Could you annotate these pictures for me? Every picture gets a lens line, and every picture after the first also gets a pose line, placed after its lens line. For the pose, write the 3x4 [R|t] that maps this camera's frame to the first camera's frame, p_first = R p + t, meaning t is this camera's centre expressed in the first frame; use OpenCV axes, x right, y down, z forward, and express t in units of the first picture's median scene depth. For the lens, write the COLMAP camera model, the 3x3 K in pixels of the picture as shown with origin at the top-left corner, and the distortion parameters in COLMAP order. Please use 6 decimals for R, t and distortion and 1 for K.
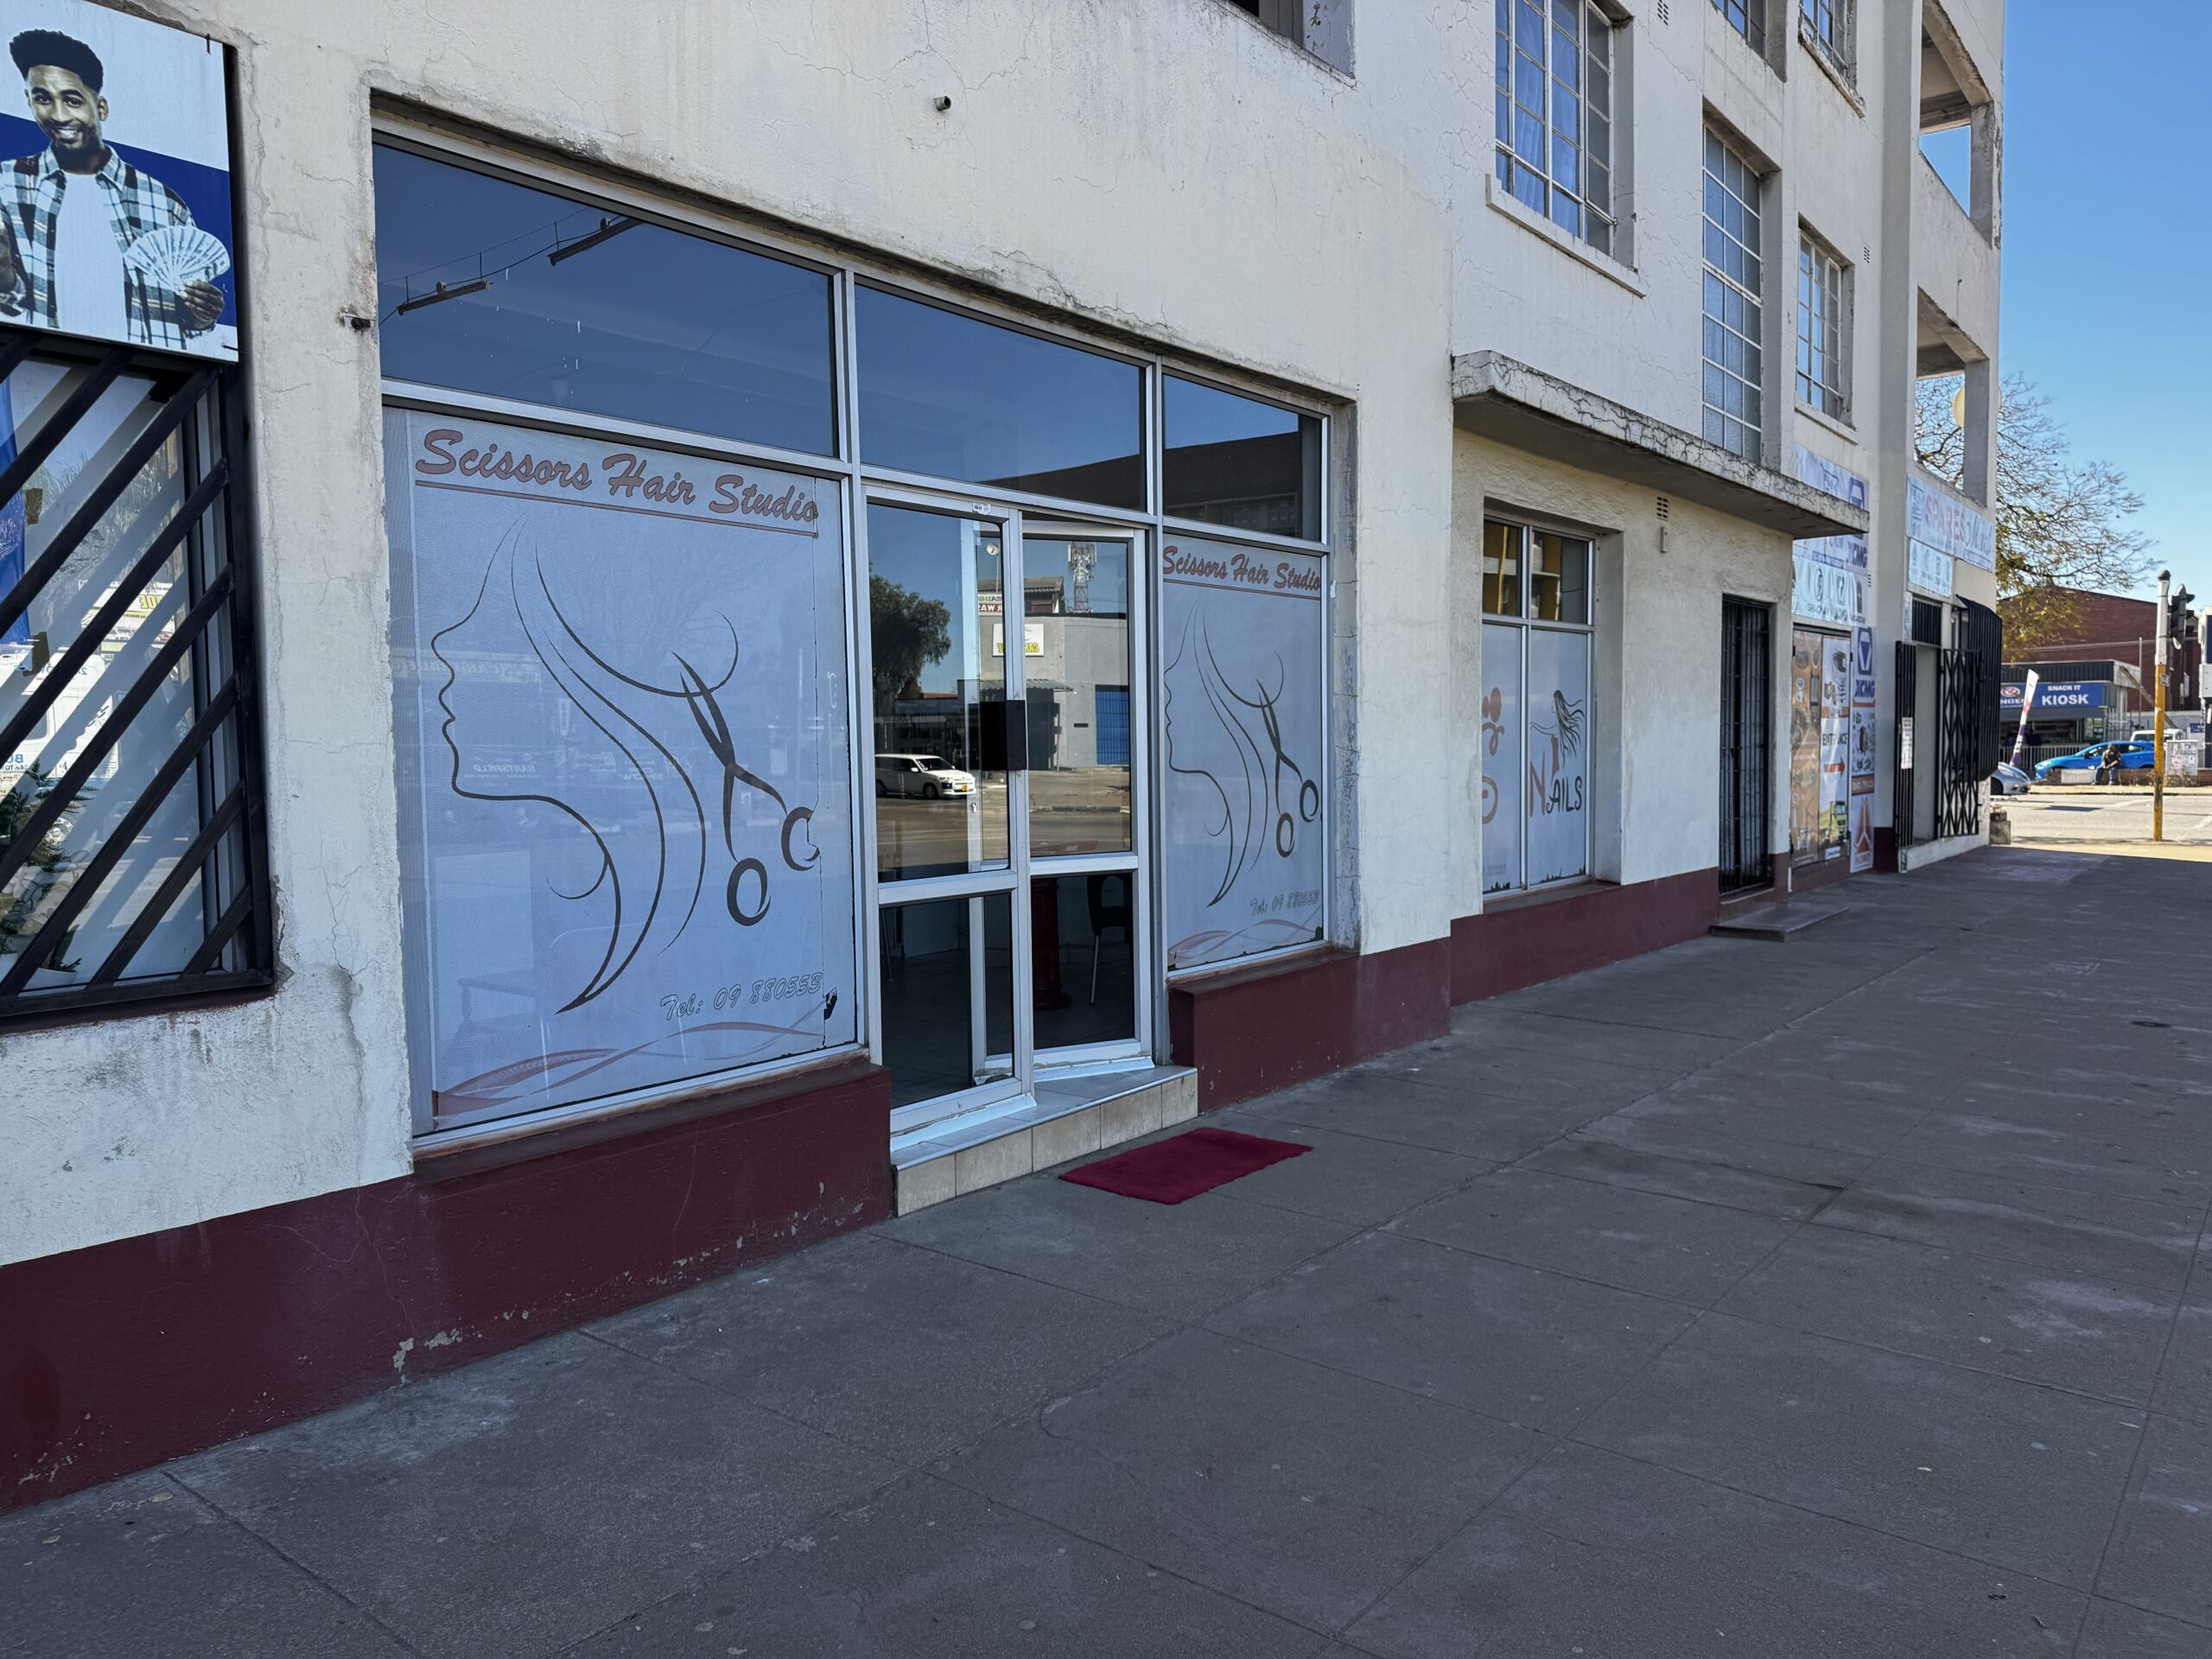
lens RADIAL K [[1532.7, 0, 1137.3], [0, 1532.7, 840.8], [0, 0, 1]] dist [0.139974, -0.196483]
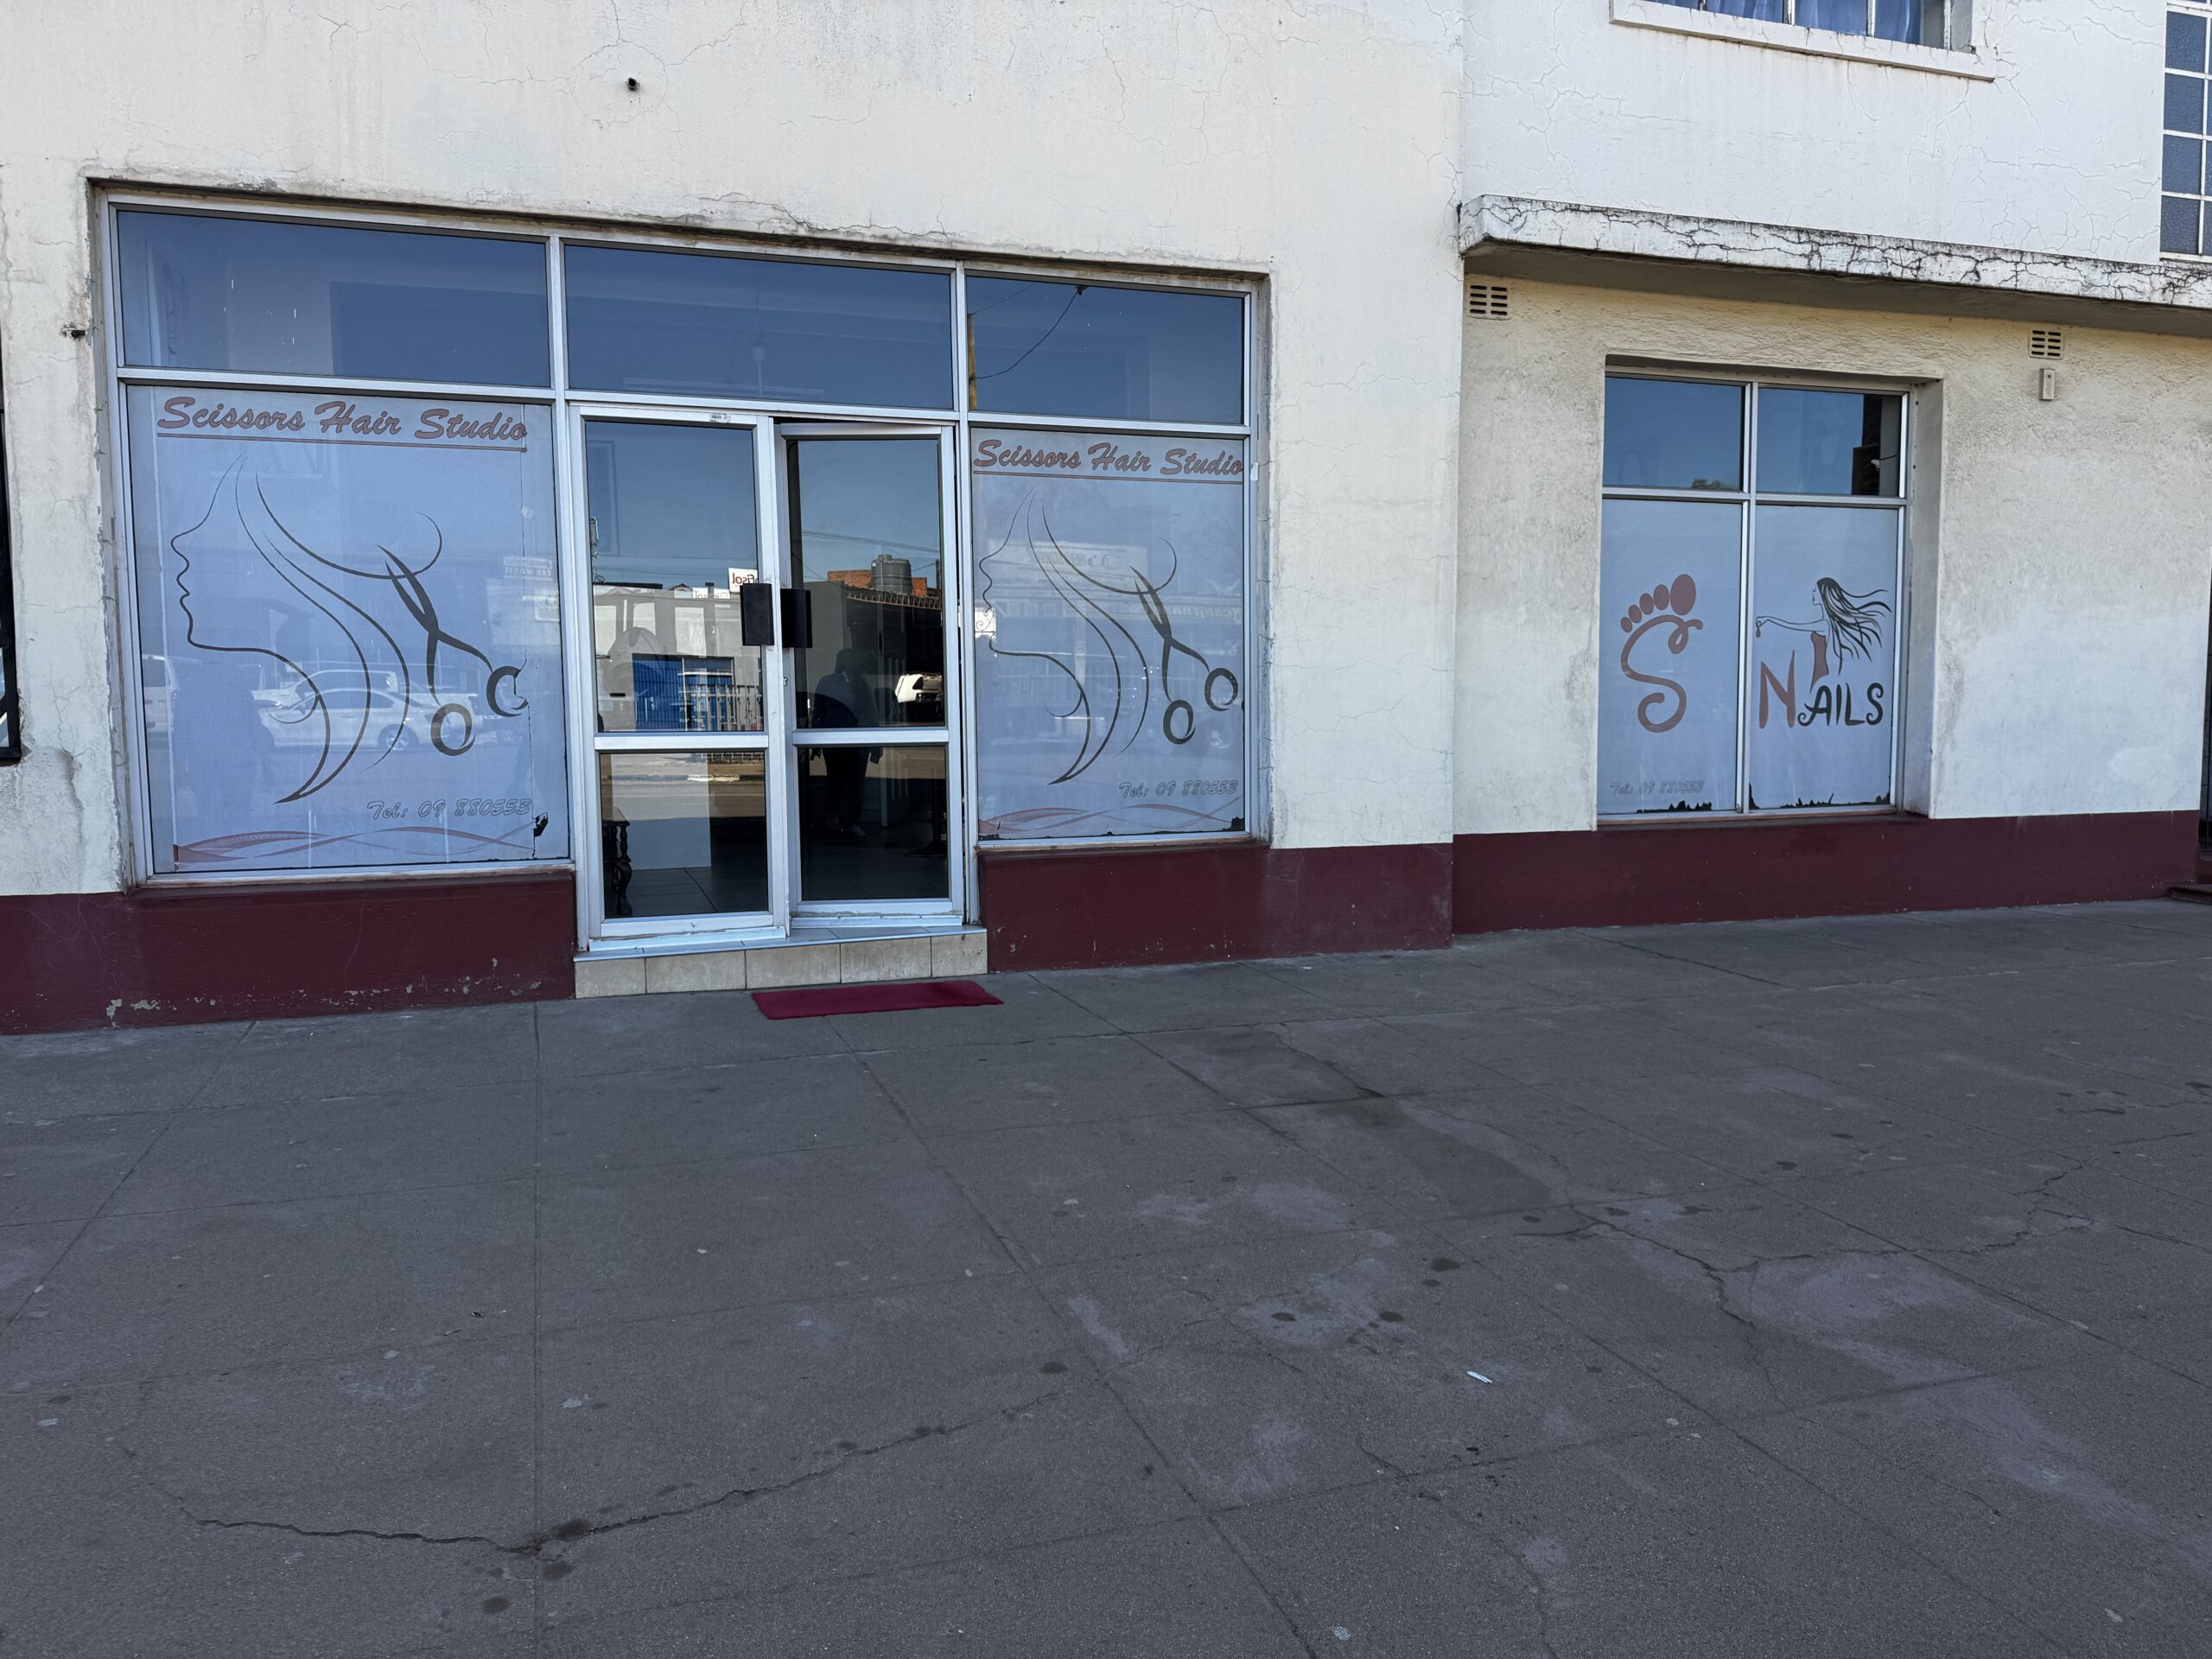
lens RADIAL K [[1550.4, 0, 1106.0], [0, 1550.4, 829.5], [0, 0, 1]] dist [0.069939, -0.085373]
pose [[0.840129, 0.051505, -0.539935, 0.884146], [-0.037725, 0.998619, 0.036559, 0.045627], [0.541072, -0.010345, 0.840912, 0.177897]]
